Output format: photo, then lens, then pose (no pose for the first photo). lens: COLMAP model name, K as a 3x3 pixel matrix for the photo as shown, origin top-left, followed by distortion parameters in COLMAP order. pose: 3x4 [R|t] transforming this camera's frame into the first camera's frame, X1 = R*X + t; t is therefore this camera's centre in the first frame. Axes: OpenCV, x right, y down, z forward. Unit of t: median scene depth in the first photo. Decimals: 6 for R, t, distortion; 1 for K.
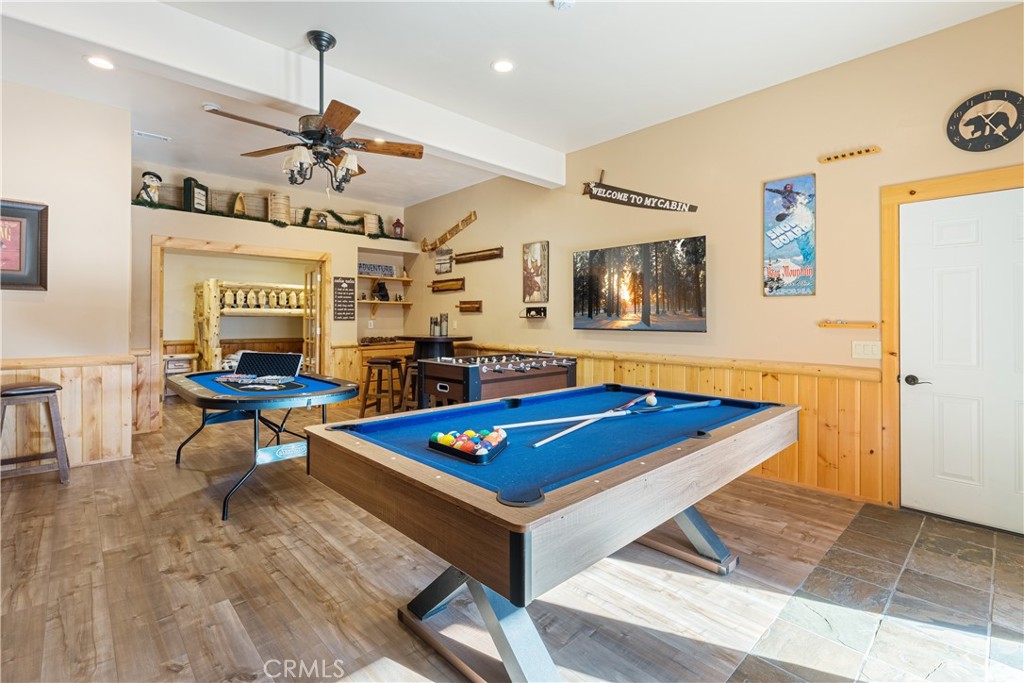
lens RADIAL K [[471.2, 0, 501.0], [0, 471.2, 314.4], [0, 0, 1]] dist [0.001319, -0.001017]
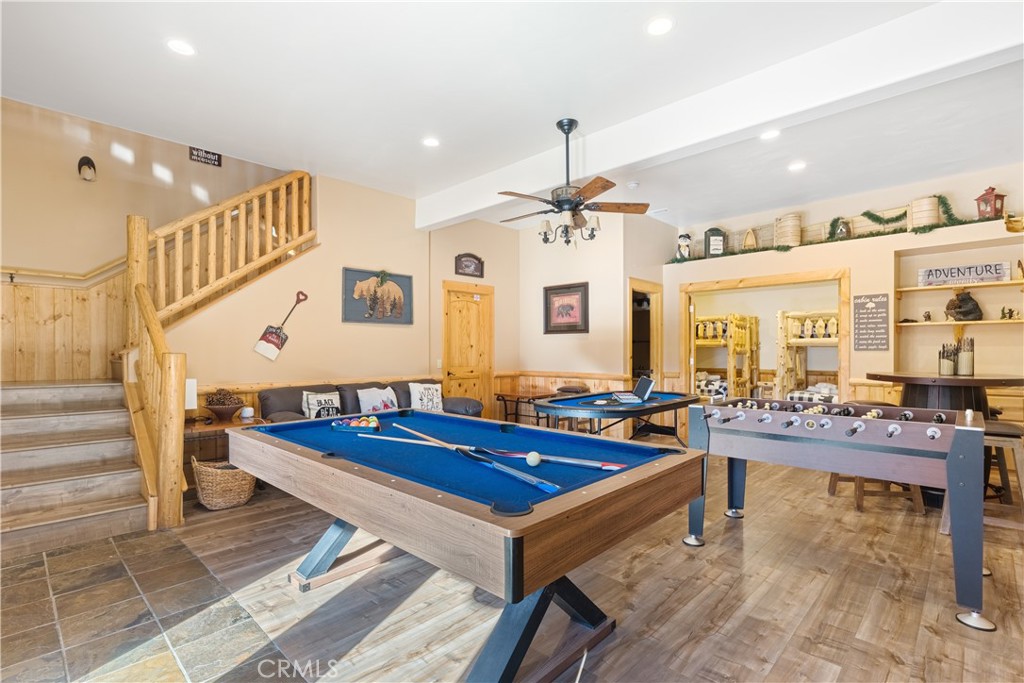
lens RADIAL K [[471.2, 0, 506.4], [0, 471.2, 349.7], [0, 0, 1]] dist [0.001319, -0.001017]
pose [[0.062071, -0.004480, -0.998062, 0.409328], [0.011817, 0.999923, -0.003754, 0.007408], [0.998002, -0.011561, 0.062119, 0.361467]]
